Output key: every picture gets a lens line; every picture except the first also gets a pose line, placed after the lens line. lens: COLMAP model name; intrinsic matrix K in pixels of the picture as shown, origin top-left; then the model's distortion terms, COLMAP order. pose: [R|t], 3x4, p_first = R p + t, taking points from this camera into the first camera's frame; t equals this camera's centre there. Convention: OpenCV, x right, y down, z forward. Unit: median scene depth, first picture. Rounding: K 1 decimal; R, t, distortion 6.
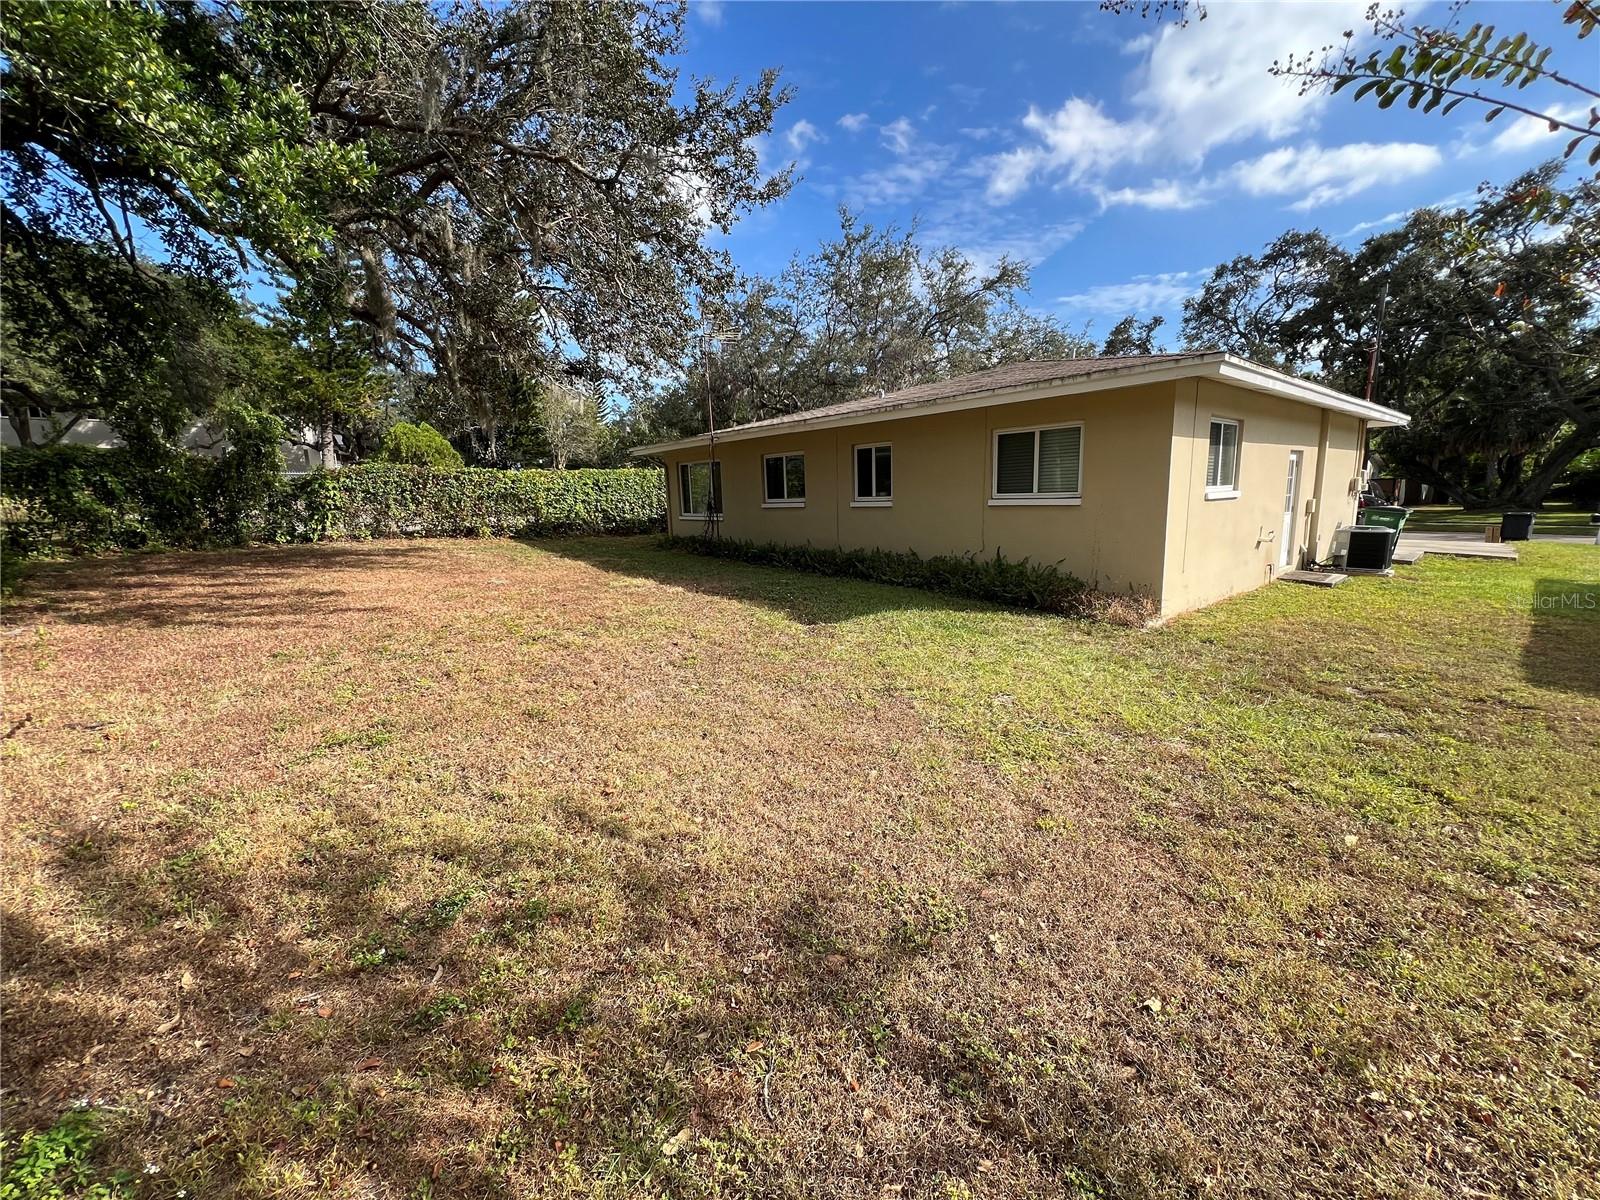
lens RADIAL K [[639.1, 0, 802.8], [0, 639.1, 601.7], [0, 0, 1]] dist [-0.001037, -0.000136]
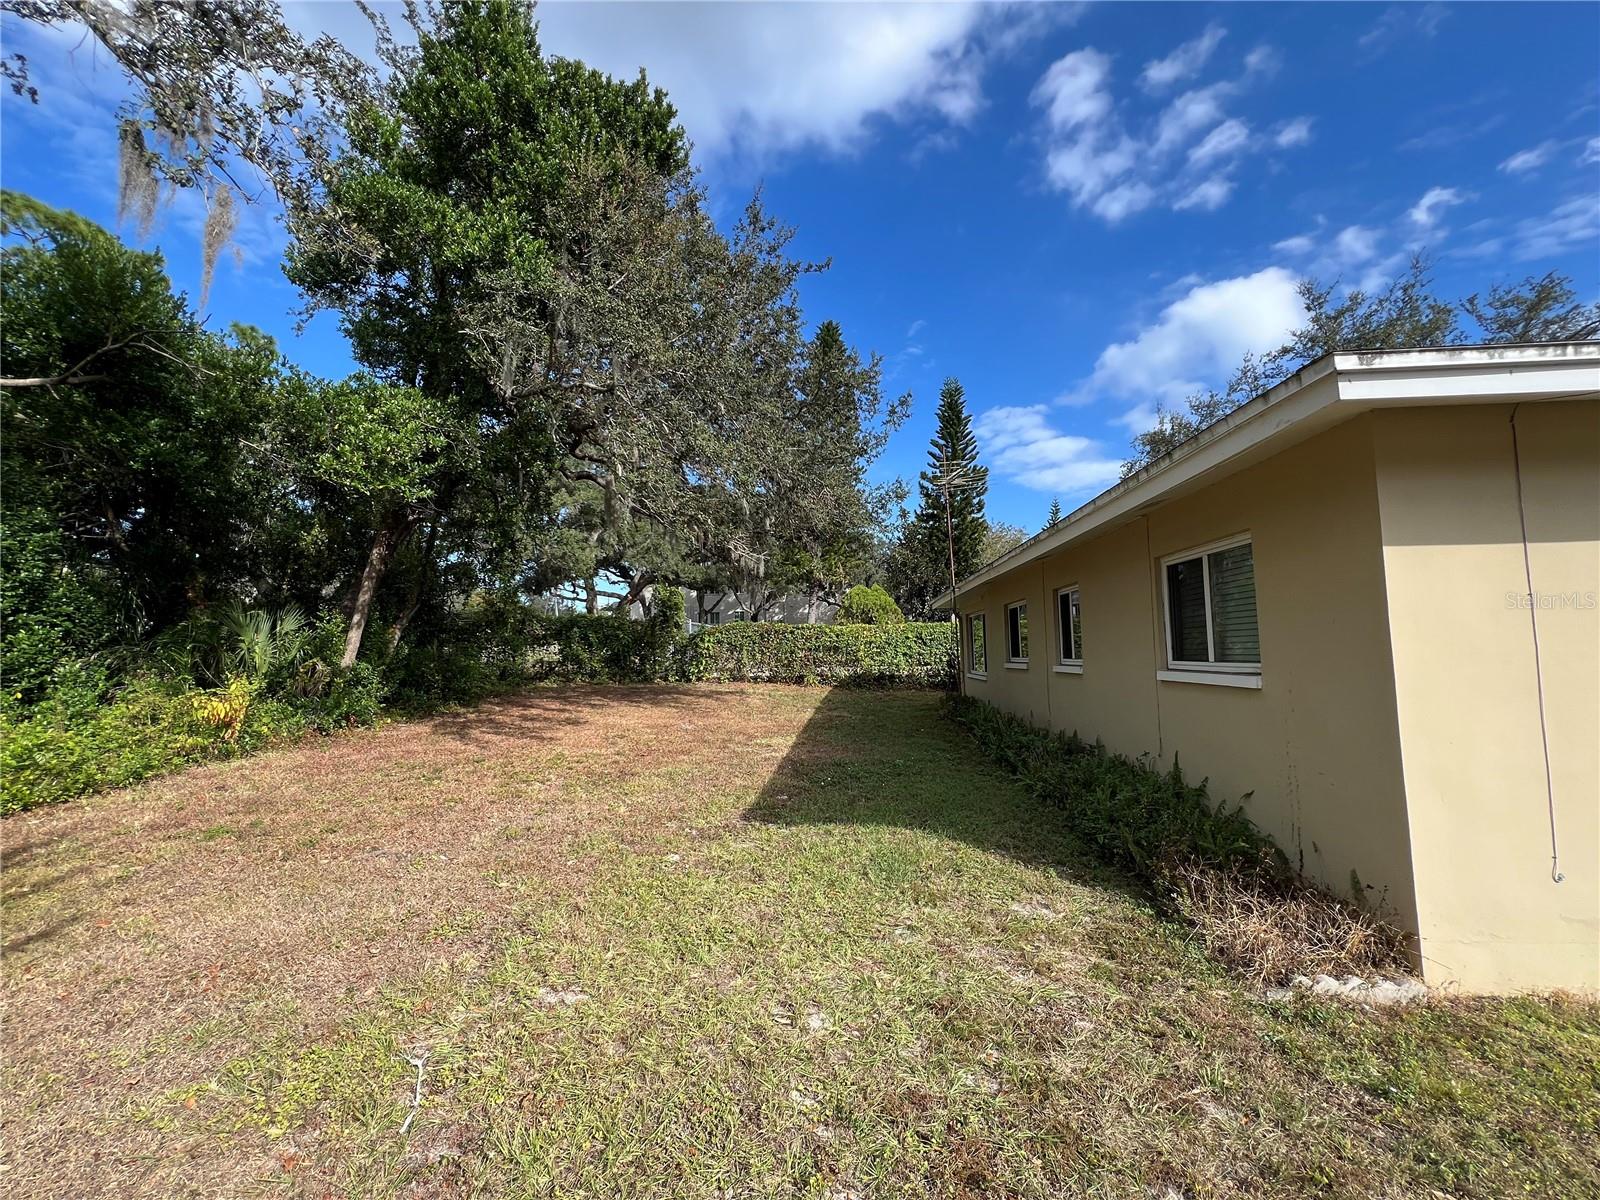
lens RADIAL K [[639.1, 0, 801.0], [0, 639.1, 600.0], [0, 0, 1]] dist [-0.001037, -0.000136]
pose [[0.719139, -0.039448, -0.693745, 0.333358], [-0.122126, 0.975671, -0.182076, -0.052517], [0.684050, 0.215662, 0.696826, 0.238902]]
